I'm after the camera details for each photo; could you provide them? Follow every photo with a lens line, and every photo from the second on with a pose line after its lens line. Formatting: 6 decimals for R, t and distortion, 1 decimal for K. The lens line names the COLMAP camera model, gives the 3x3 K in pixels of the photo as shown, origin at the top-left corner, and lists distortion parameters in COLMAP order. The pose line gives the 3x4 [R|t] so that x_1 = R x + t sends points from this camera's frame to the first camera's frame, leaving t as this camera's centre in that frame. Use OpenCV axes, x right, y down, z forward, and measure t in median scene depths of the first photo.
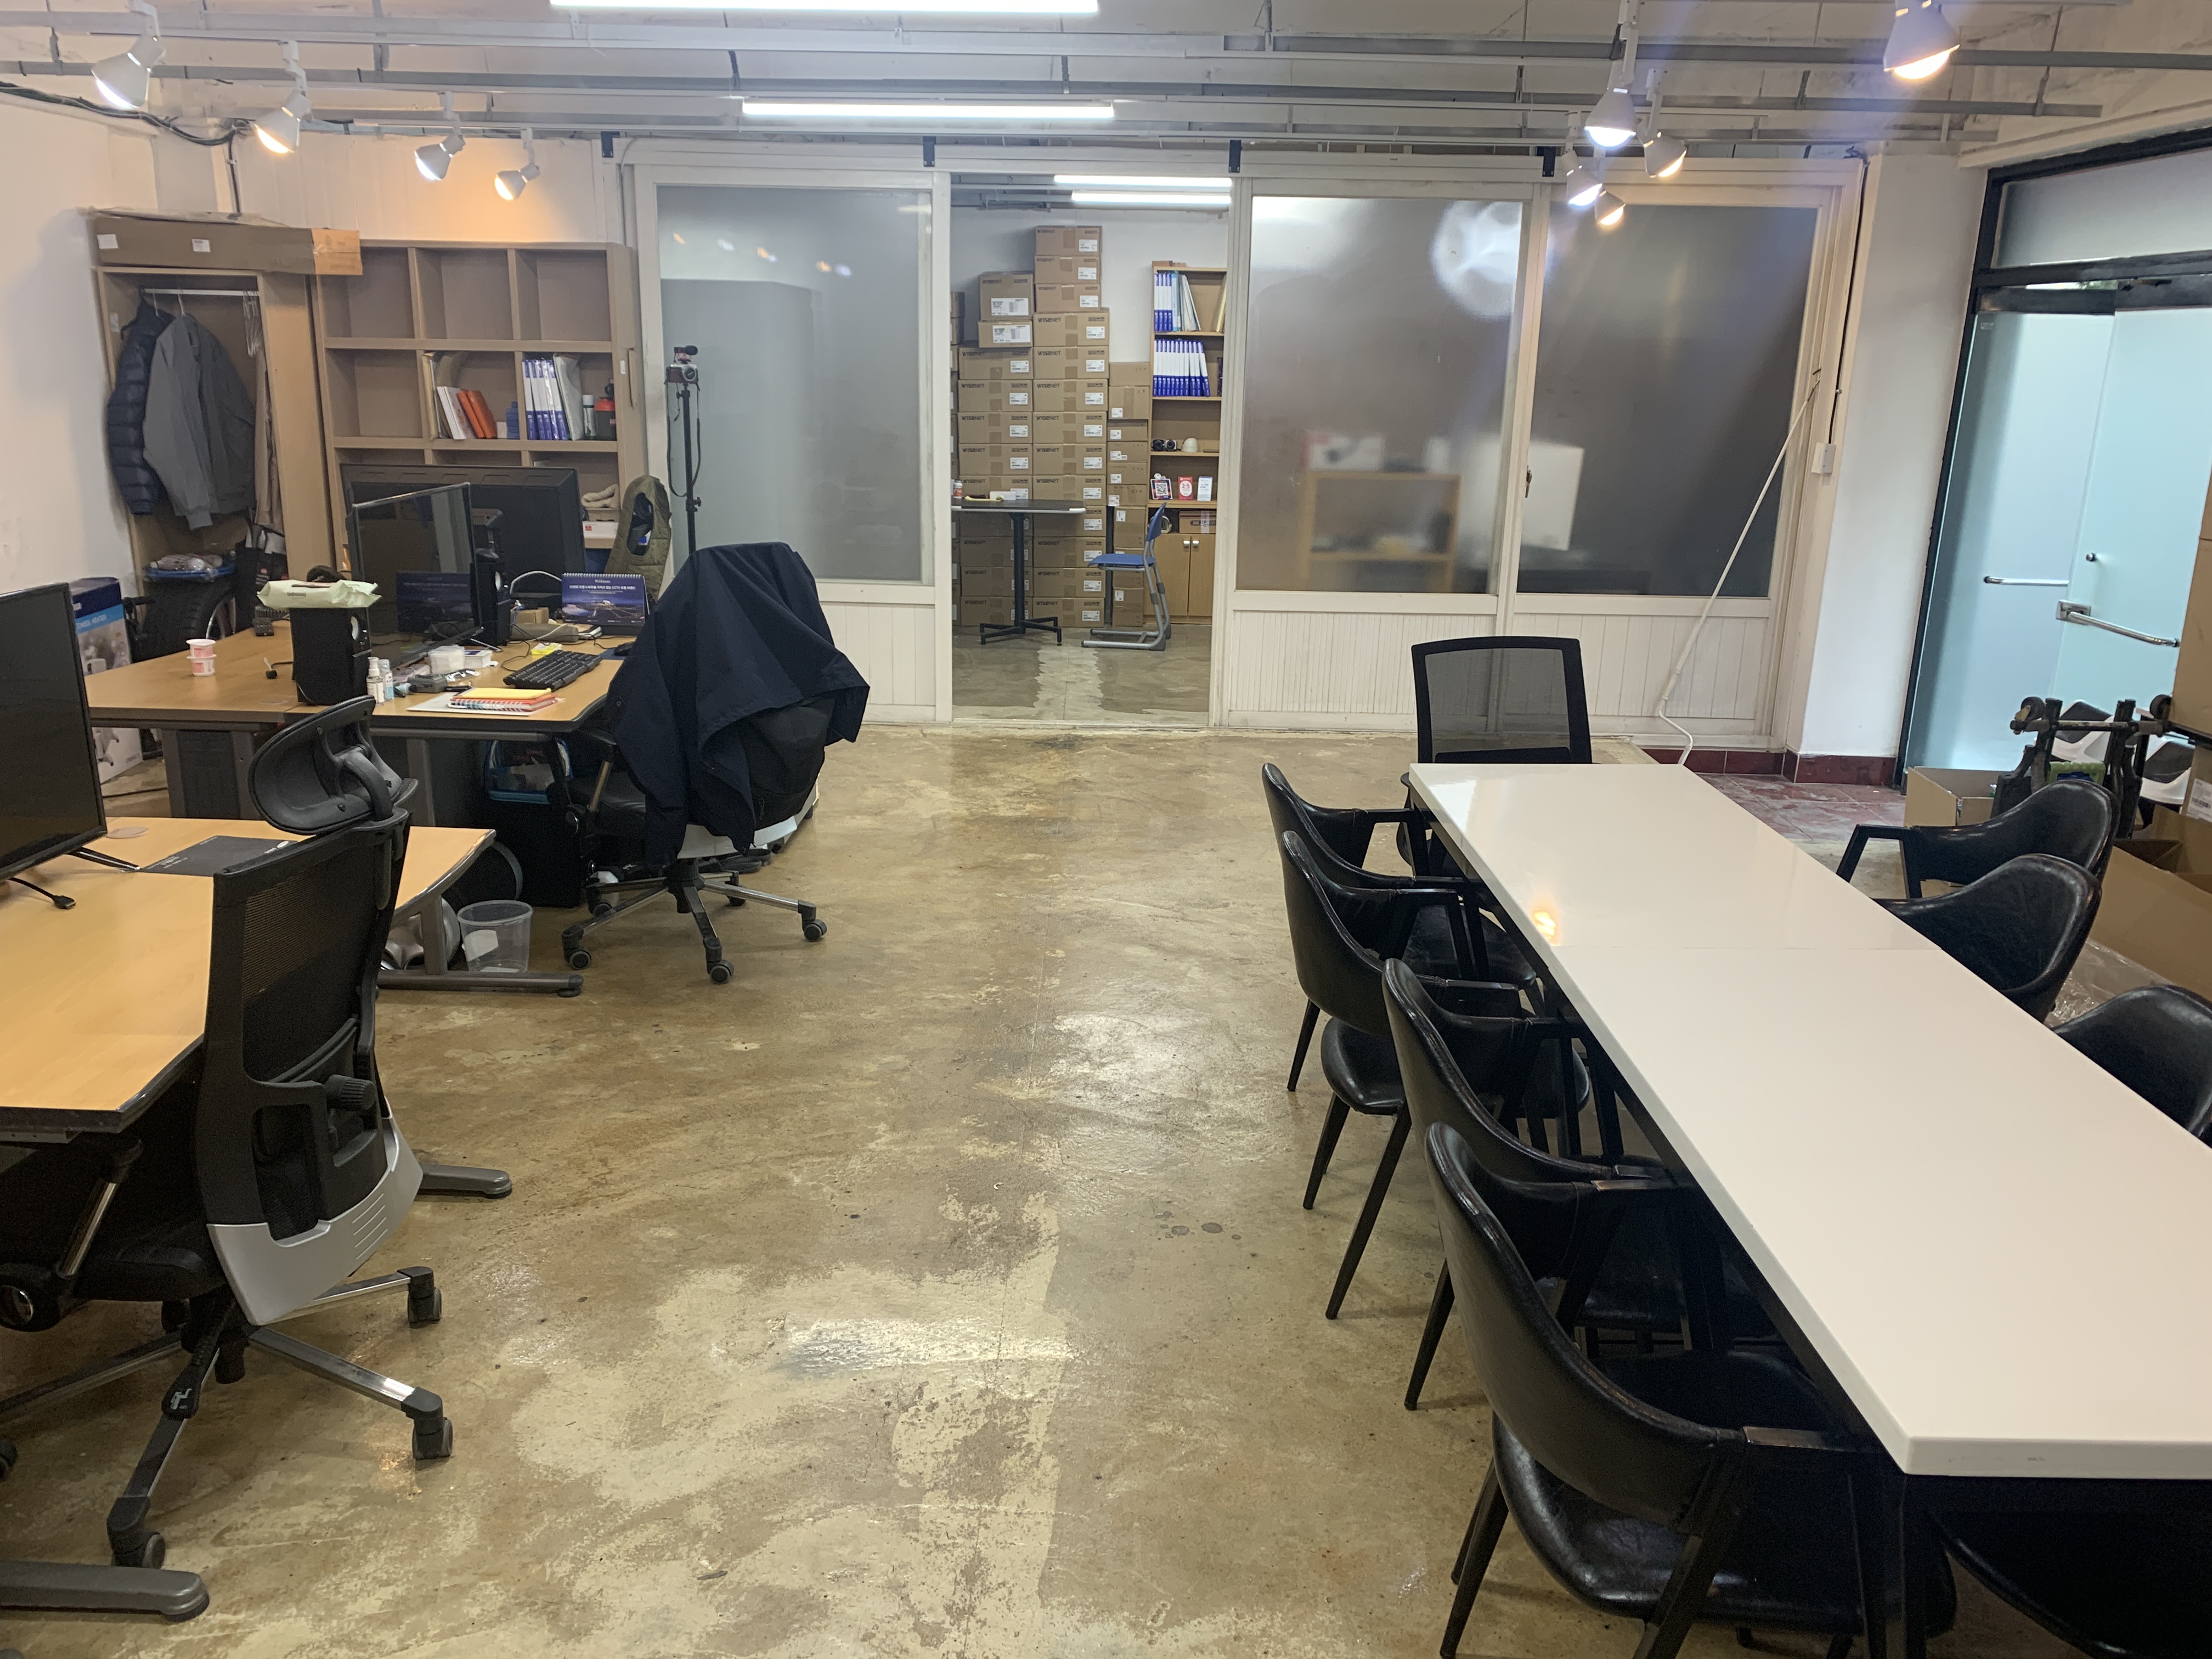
lens RADIAL K [[1684.7, 0, 1097.2], [0, 1684.7, 828.7], [0, 0, 1]] dist [0.016457, 0.003329]
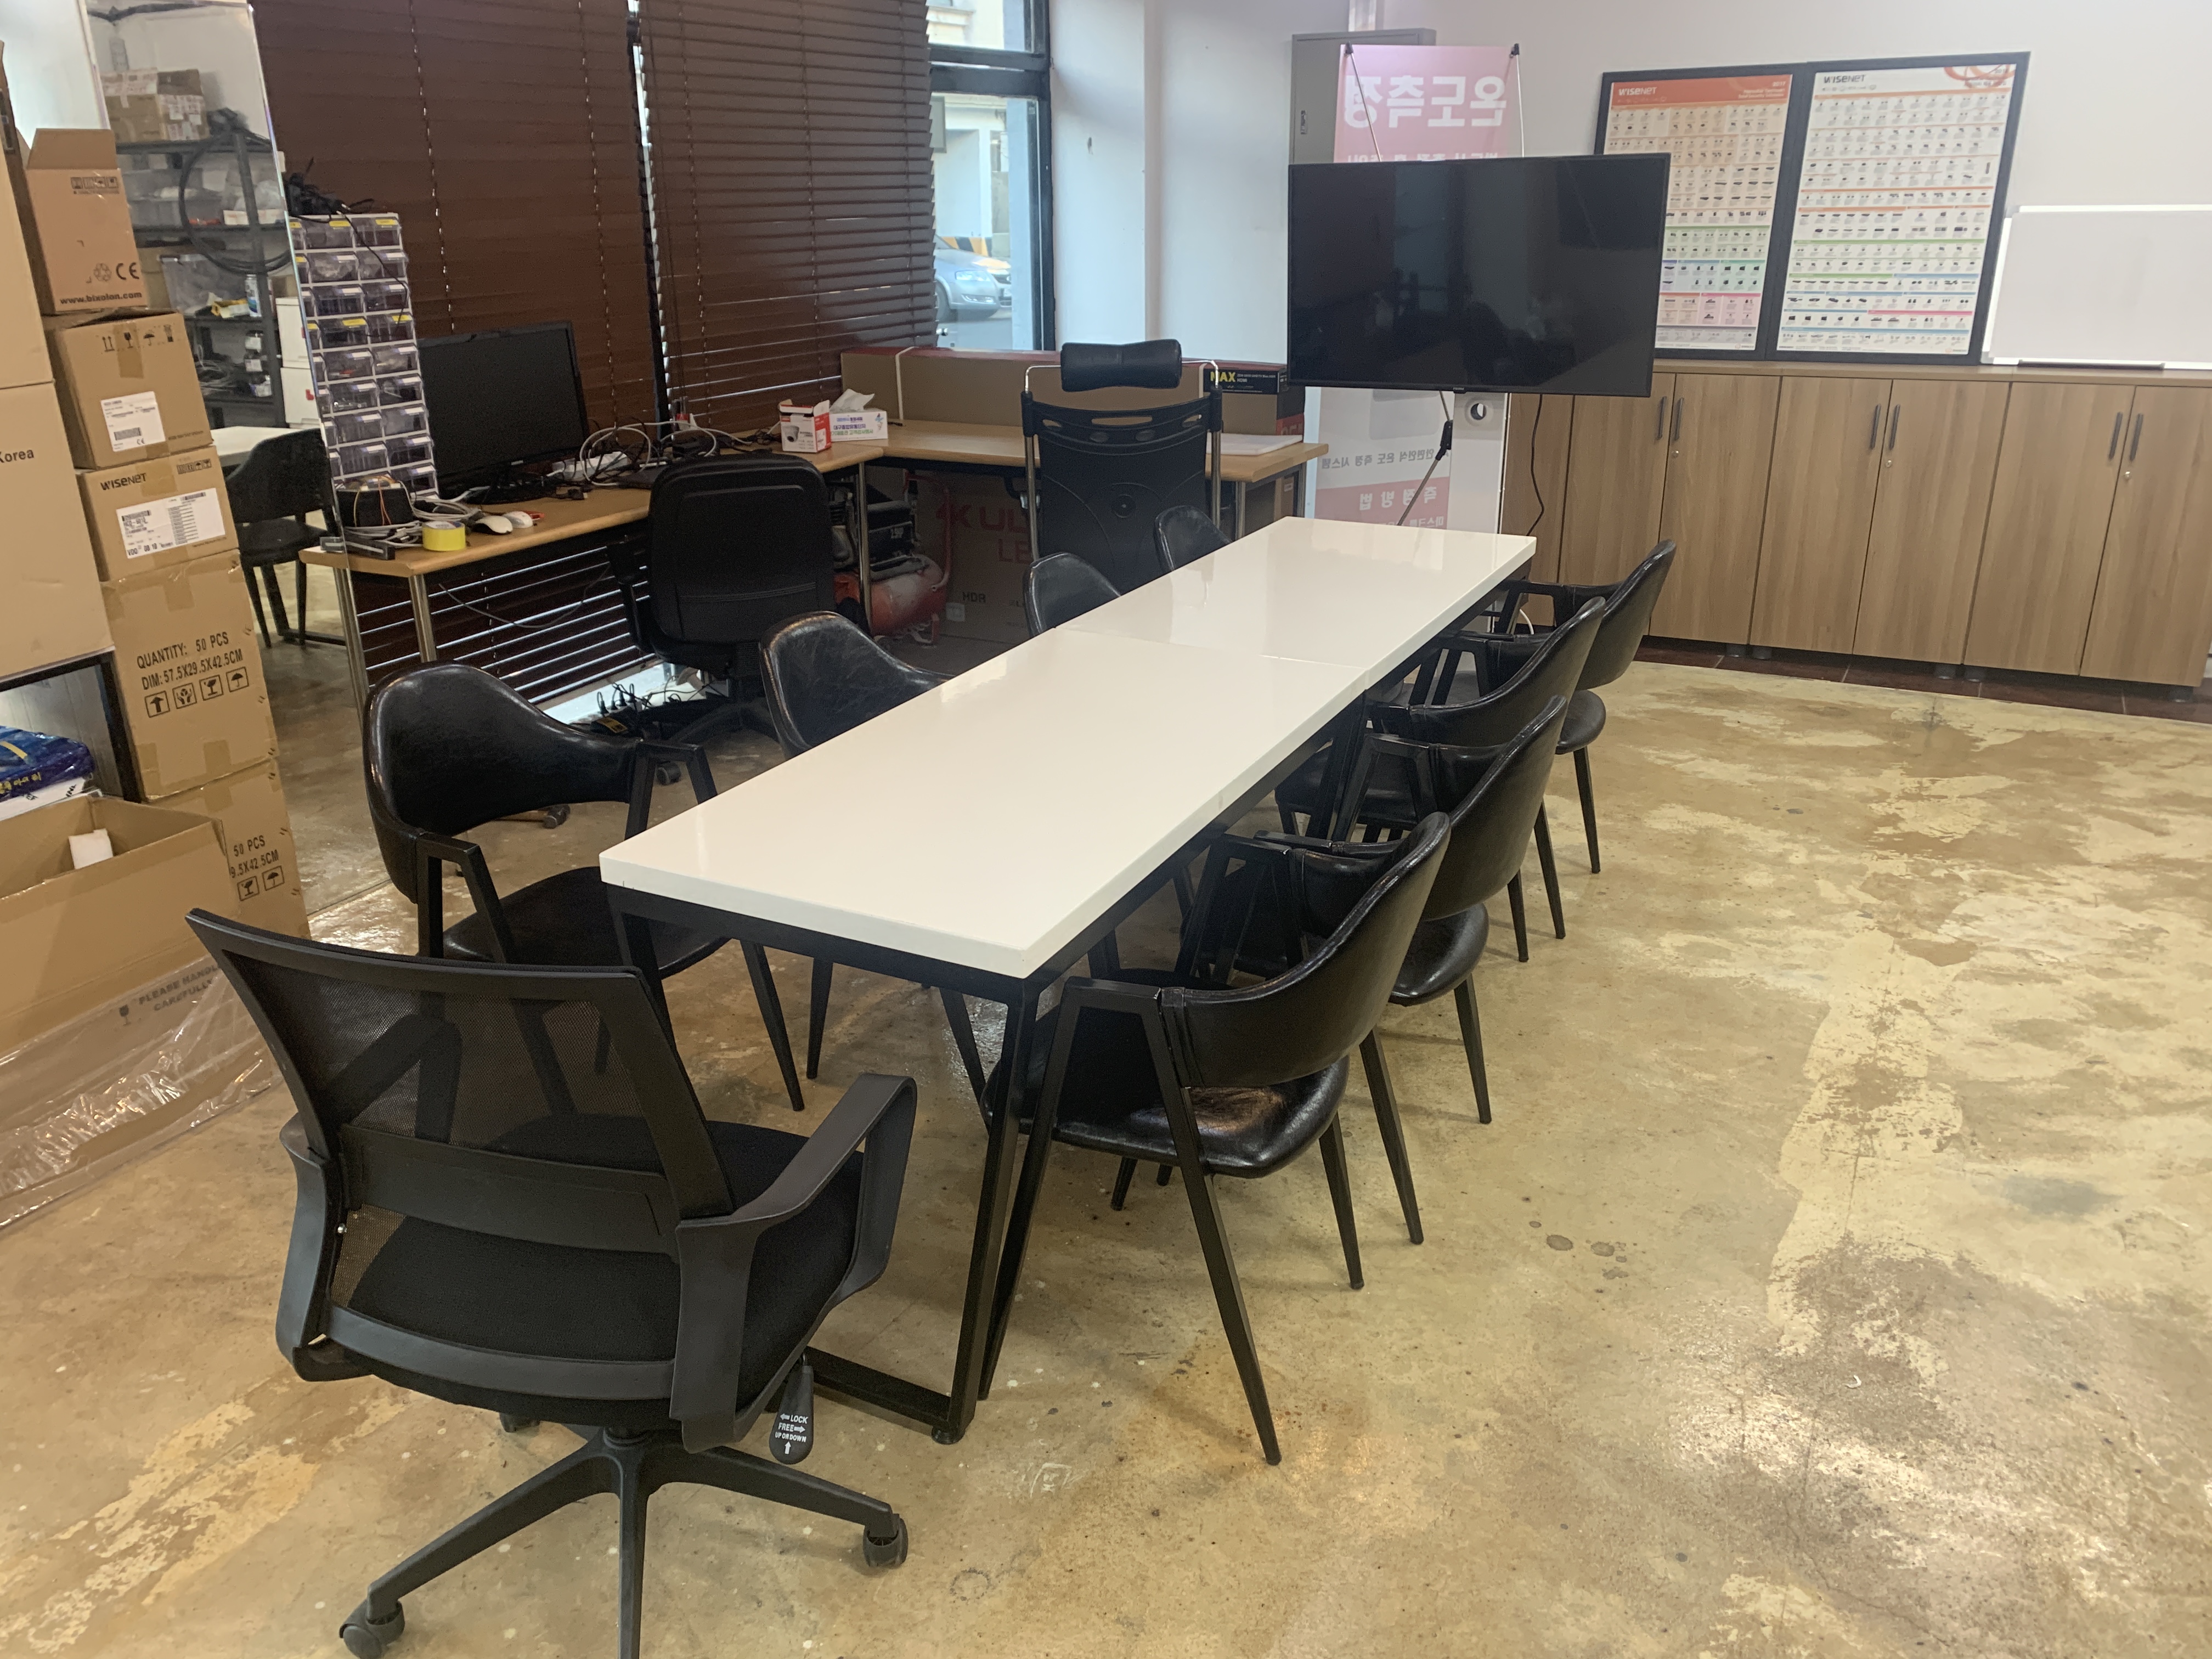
lens RADIAL K [[1684.7, 0, 1095.3], [0, 1684.7, 828.6], [0, 0, 1]] dist [0.016457, 0.003329]
pose [[-0.894669, -0.173422, 0.411695, -0.035294], [0.117930, 0.797198, 0.592088, -0.498512], [-0.430883, 0.578274, -0.692776, 1.842938]]
